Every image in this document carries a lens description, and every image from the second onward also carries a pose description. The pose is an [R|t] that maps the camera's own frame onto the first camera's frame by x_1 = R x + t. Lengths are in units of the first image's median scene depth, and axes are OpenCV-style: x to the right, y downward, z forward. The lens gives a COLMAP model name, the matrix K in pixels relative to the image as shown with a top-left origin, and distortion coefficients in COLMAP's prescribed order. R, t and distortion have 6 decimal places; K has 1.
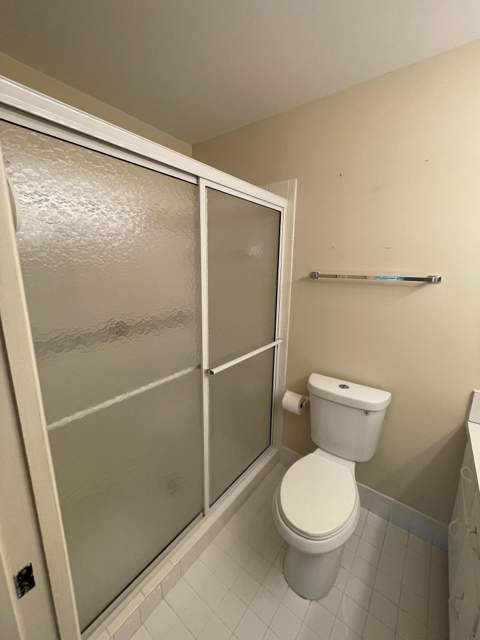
lens RADIAL K [[256.3, 0, 237.4], [0, 256.3, 319.3], [0, 0, 1]] dist [-0.004684, -0.001515]
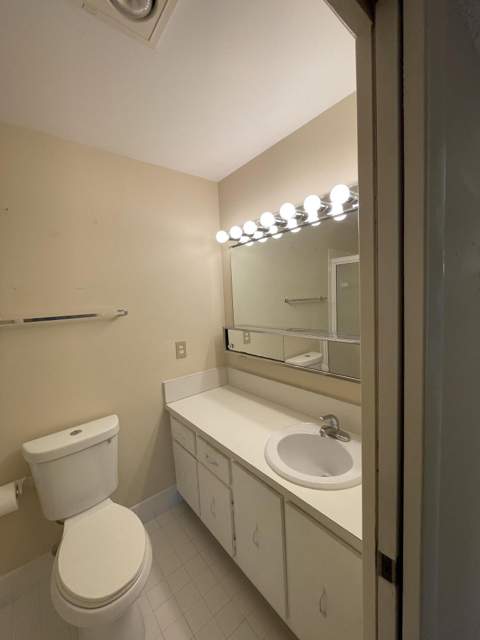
lens RADIAL K [[256.3, 0, 240.0], [0, 256.3, 319.9], [0, 0, 1]] dist [-0.004684, -0.001515]
pose [[0.229316, -0.115894, 0.966428, -0.295900], [0.258610, 0.964455, 0.054293, -0.029560], [-0.938368, 0.237478, 0.251136, 0.101392]]
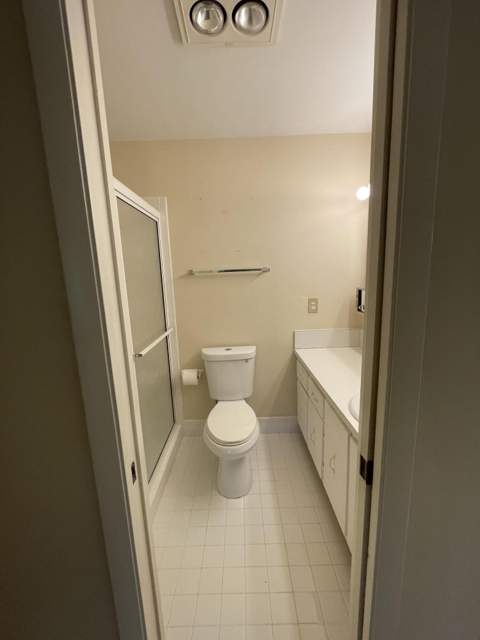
lens RADIAL K [[256.3, 0, 238.8], [0, 256.3, 320.2], [0, 0, 1]] dist [-0.004684, -0.001515]
pose [[0.794394, -0.150091, 0.588567, -0.330840], [0.173994, 0.984613, 0.016245, 0.091422], [-0.581948, 0.089502, 0.808286, -0.172757]]
